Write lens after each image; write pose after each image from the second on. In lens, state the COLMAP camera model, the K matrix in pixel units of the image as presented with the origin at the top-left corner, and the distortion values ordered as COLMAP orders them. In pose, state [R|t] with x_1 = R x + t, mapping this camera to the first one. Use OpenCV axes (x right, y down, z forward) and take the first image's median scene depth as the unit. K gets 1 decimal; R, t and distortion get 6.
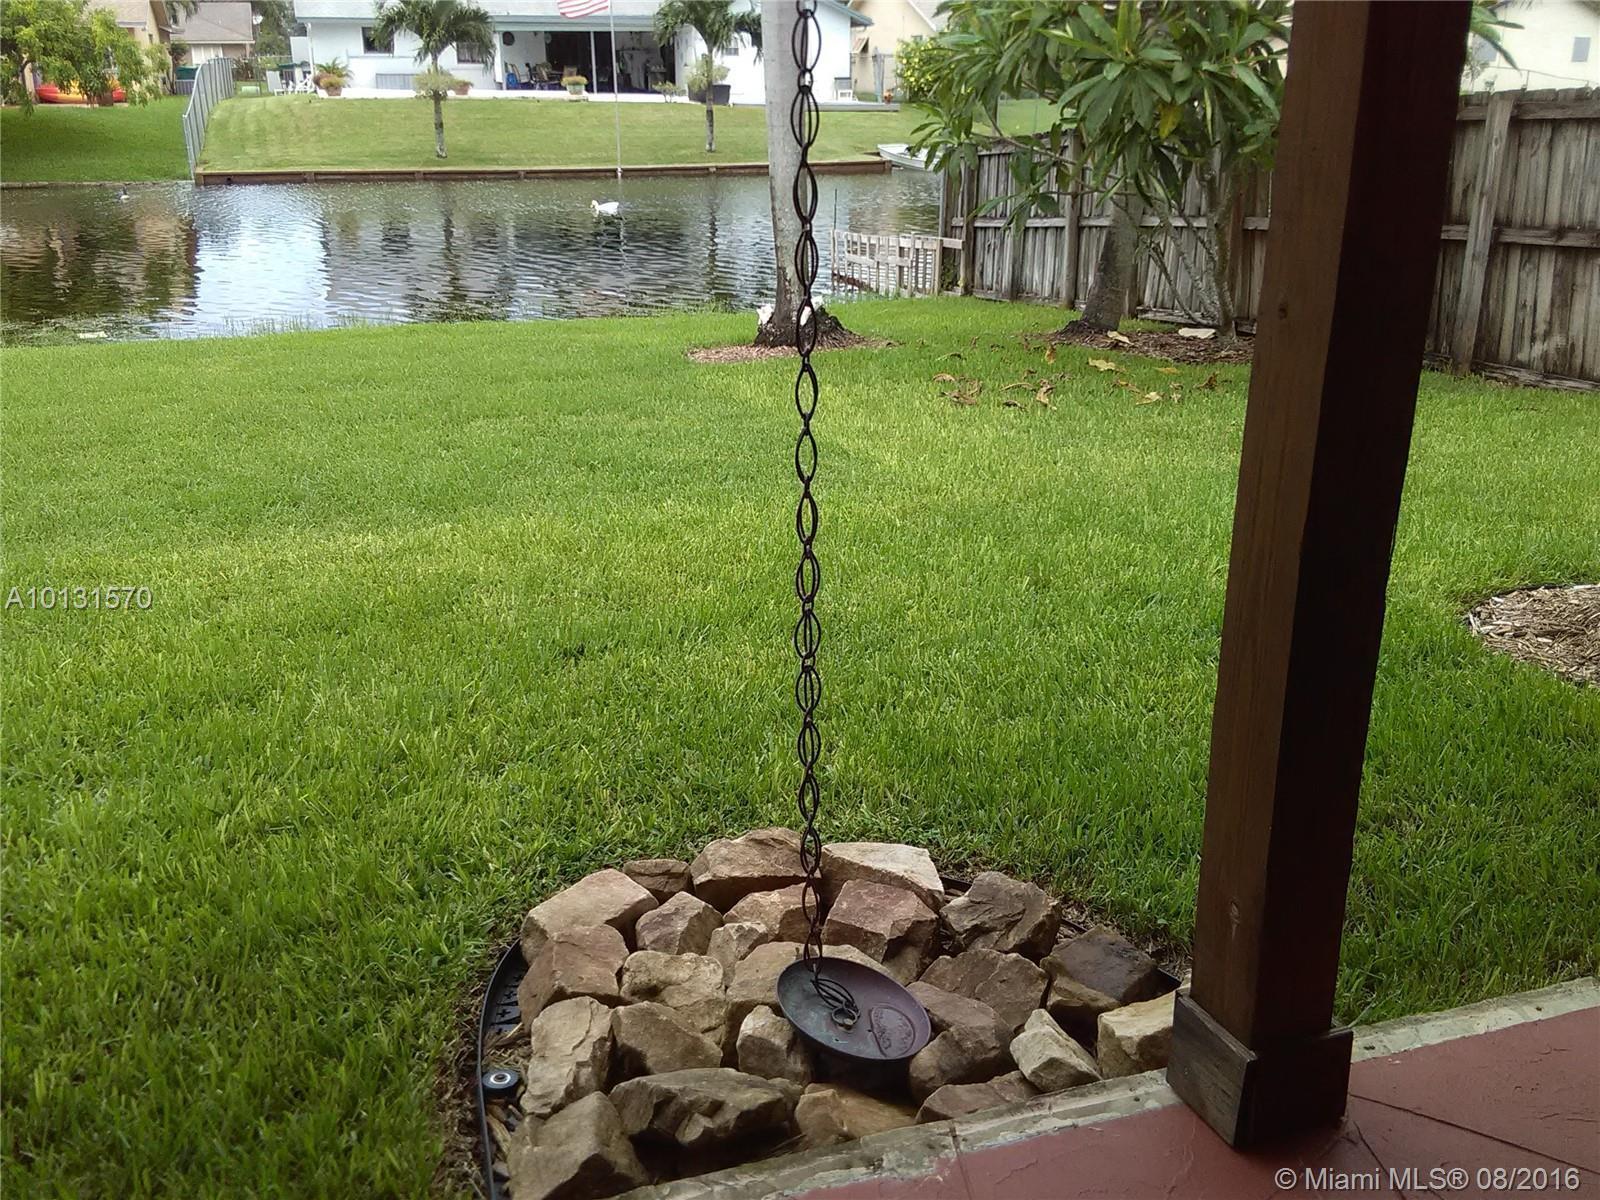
lens RADIAL K [[1433.2, 0, 806.1], [0, 1433.2, 563.9], [0, 0, 1]] dist [0.122534, -0.187826]
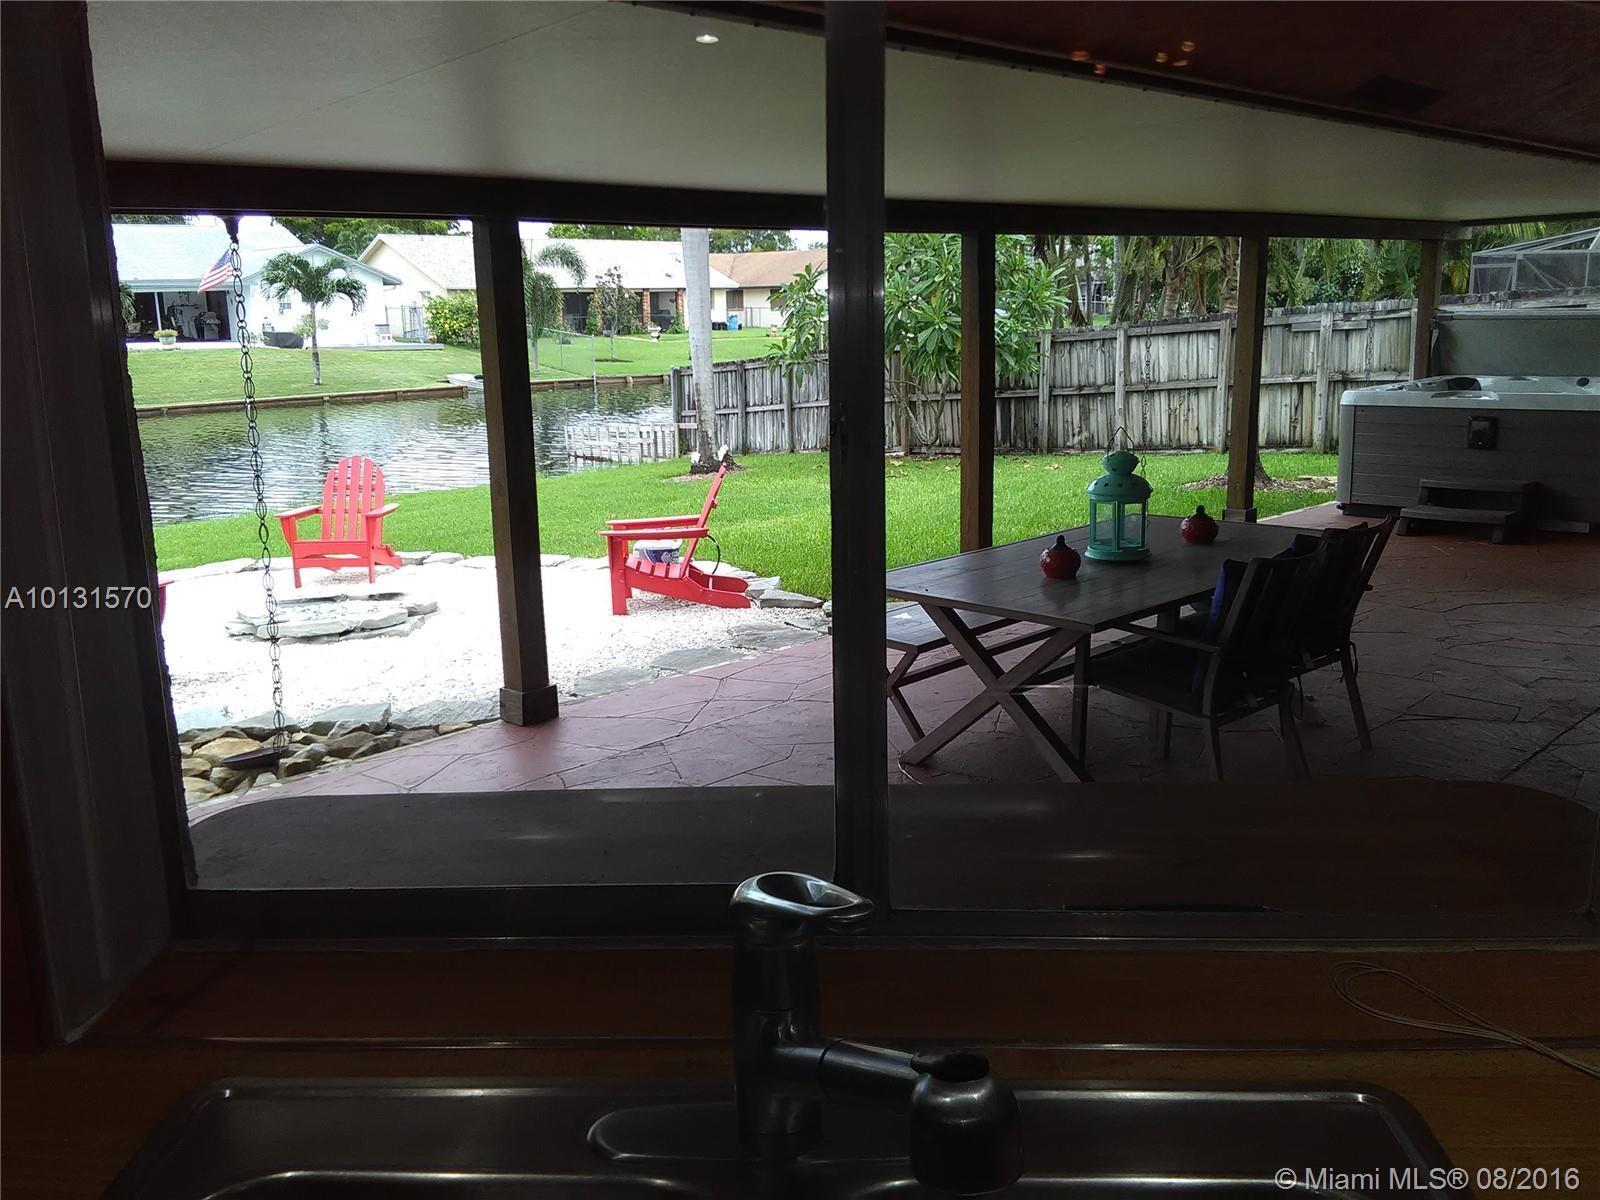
lens RADIAL K [[1273.4, 0, 803.2], [0, 1273.4, 603.0], [0, 0, 1]] dist [0.117278, -0.199484]
pose [[0.902941, -0.115108, 0.414063, -0.182572], [0.157955, 0.984916, -0.070647, 0.043934], [-0.399685, 0.129193, 0.907503, -0.150992]]
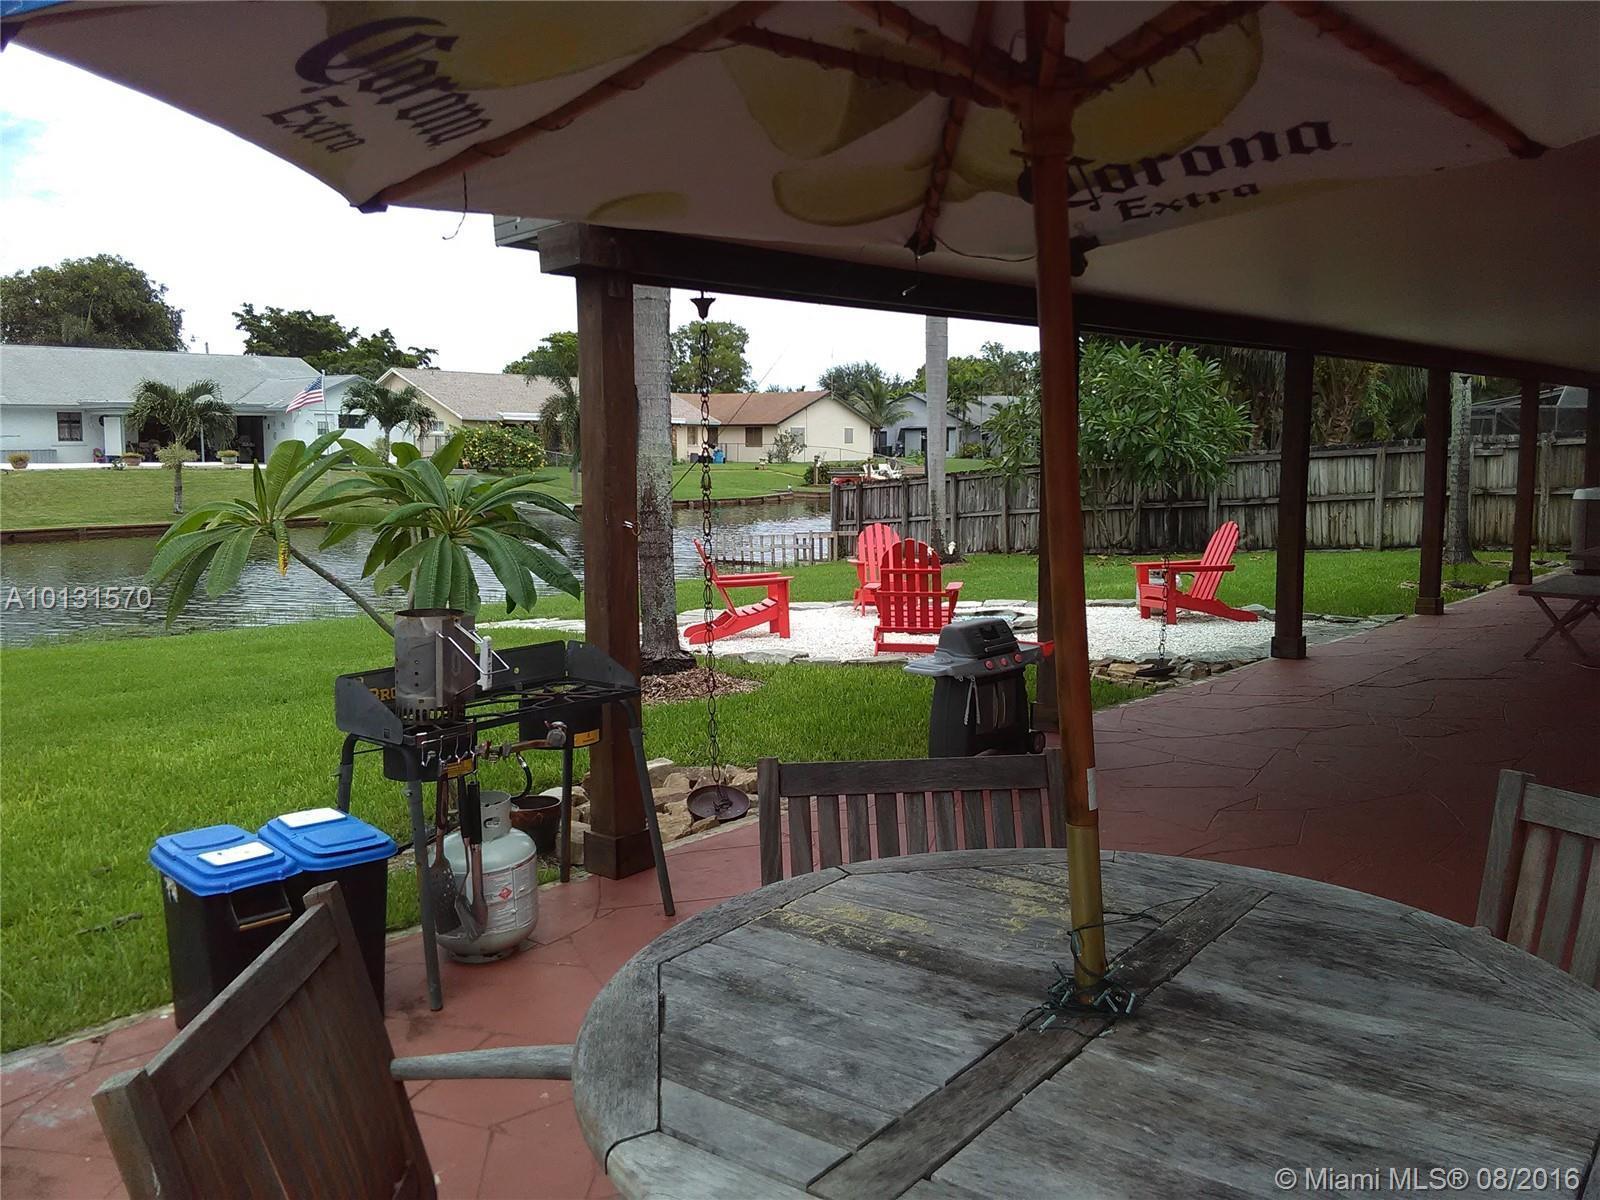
lens RADIAL K [[1273.4, 0, 804.3], [0, 1273.4, 584.1], [0, 0, 1]] dist [0.117278, -0.199484]
pose [[0.859839, -0.053741, 0.507730, -0.361112], [0.164056, 0.970791, -0.175073, 0.055367], [-0.483491, 0.233831, 0.843540, -0.160179]]
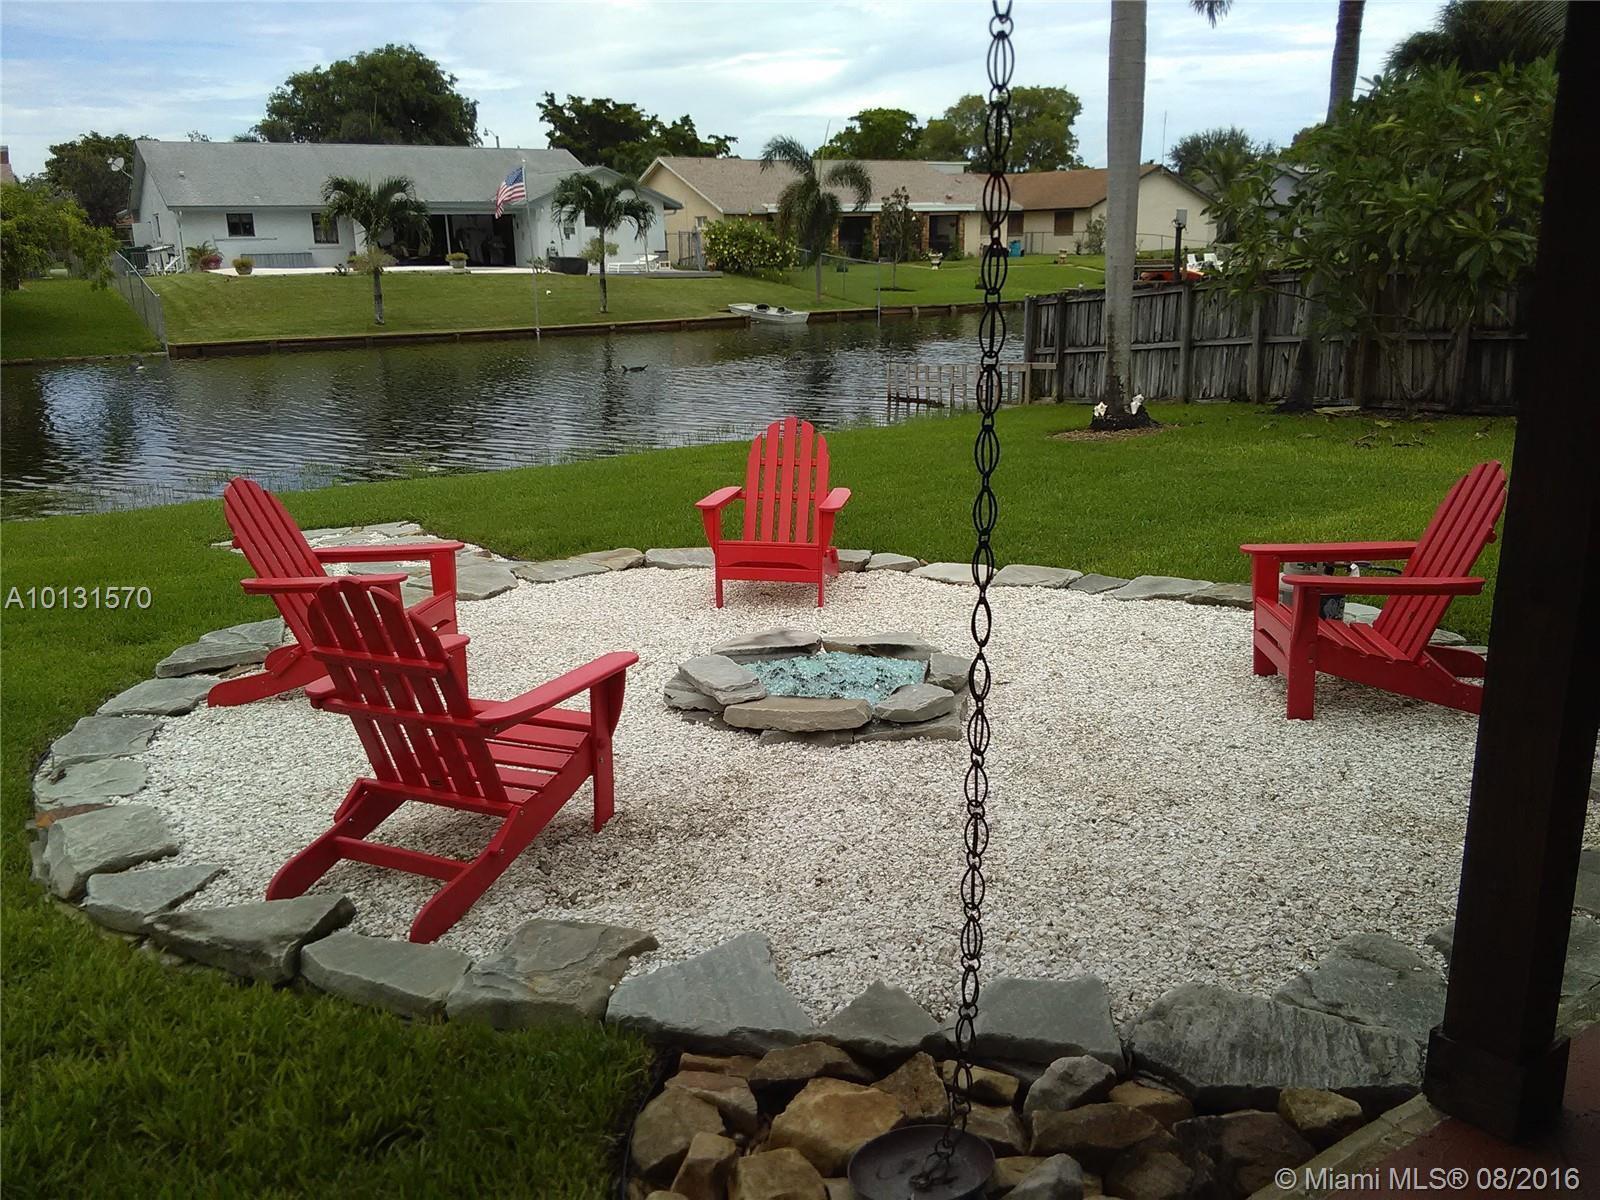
lens RADIAL K [[1273.4, 0, 794.0], [0, 1273.4, 591.8], [0, 0, 1]] dist [0.117278, -0.199484]
pose [[0.967423, -0.081181, 0.239797, -0.200015], [0.096050, 0.994071, -0.050967, 0.013643], [-0.234238, 0.072339, 0.969484, -0.049816]]
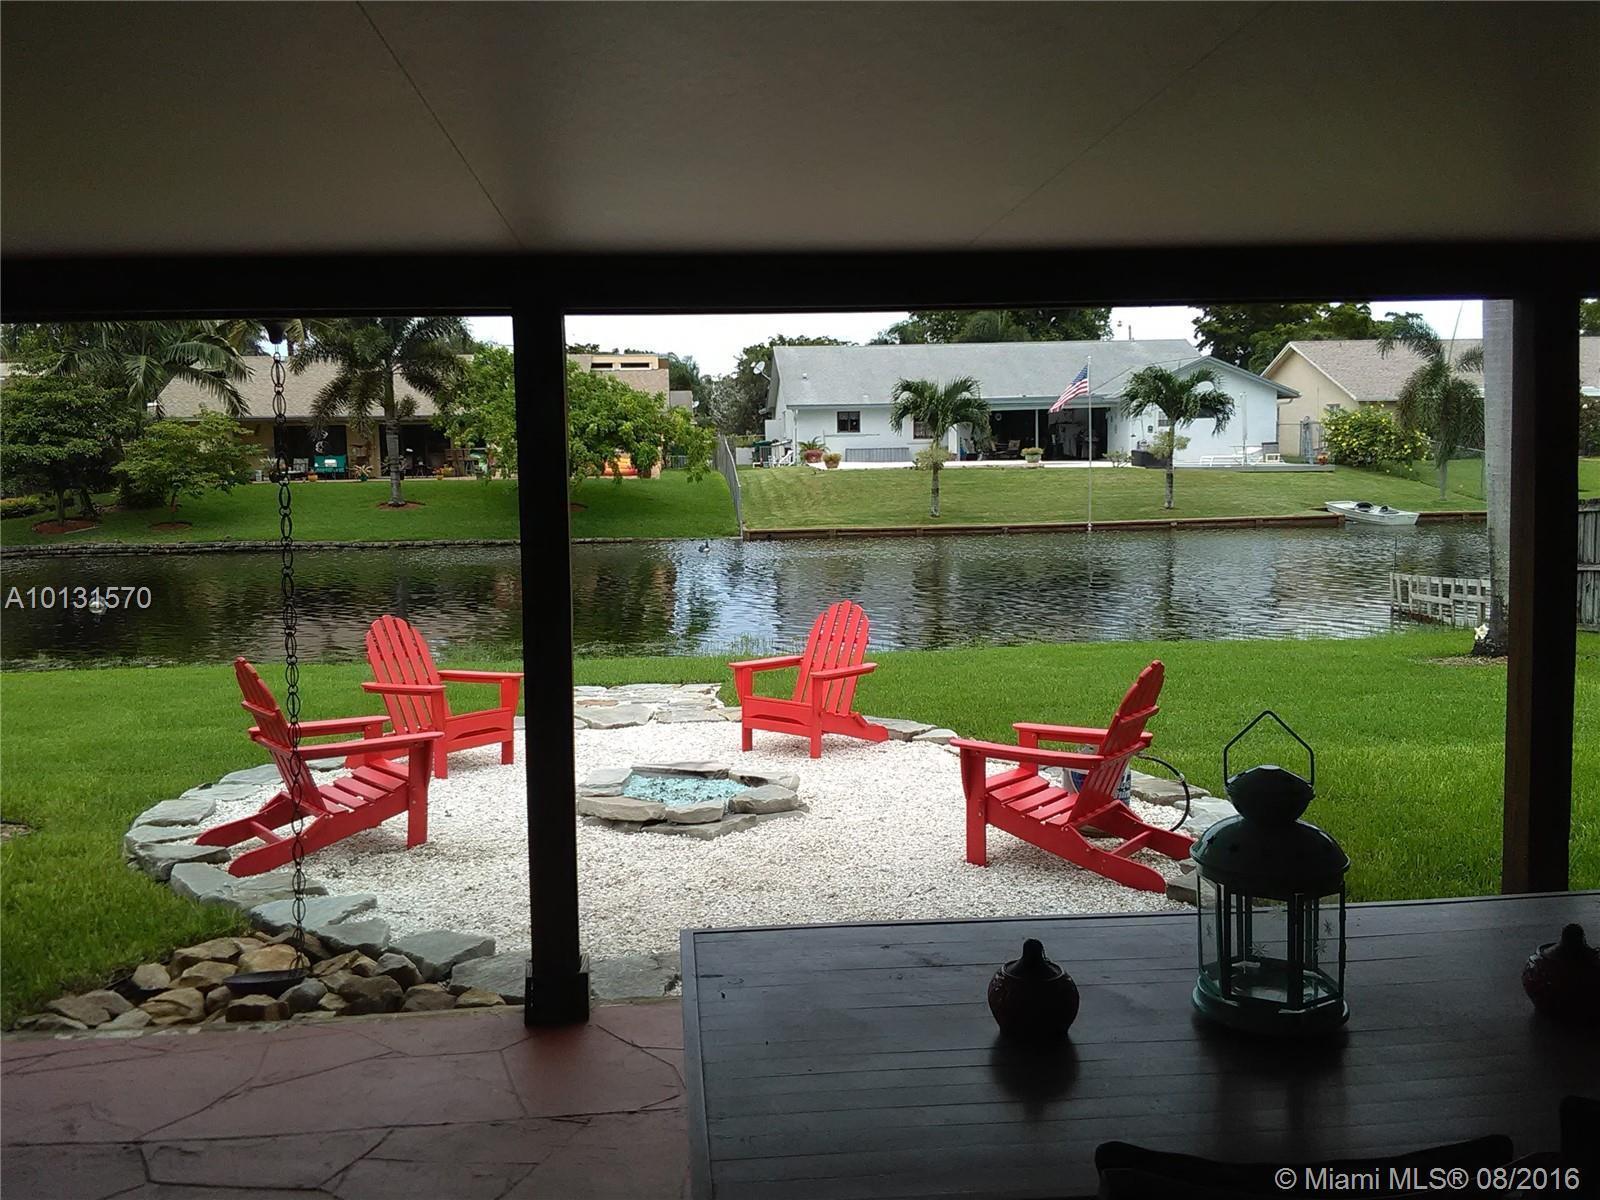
lens RADIAL K [[1433.2, 0, 783.1], [0, 1433.2, 572.9], [0, 0, 1]] dist [0.122534, -0.187826]
pose [[0.972033, 0.006572, -0.234752, -0.100044], [-0.060675, 0.972697, -0.224007, 0.031226], [0.226870, 0.231986, 0.945892, -0.112318]]
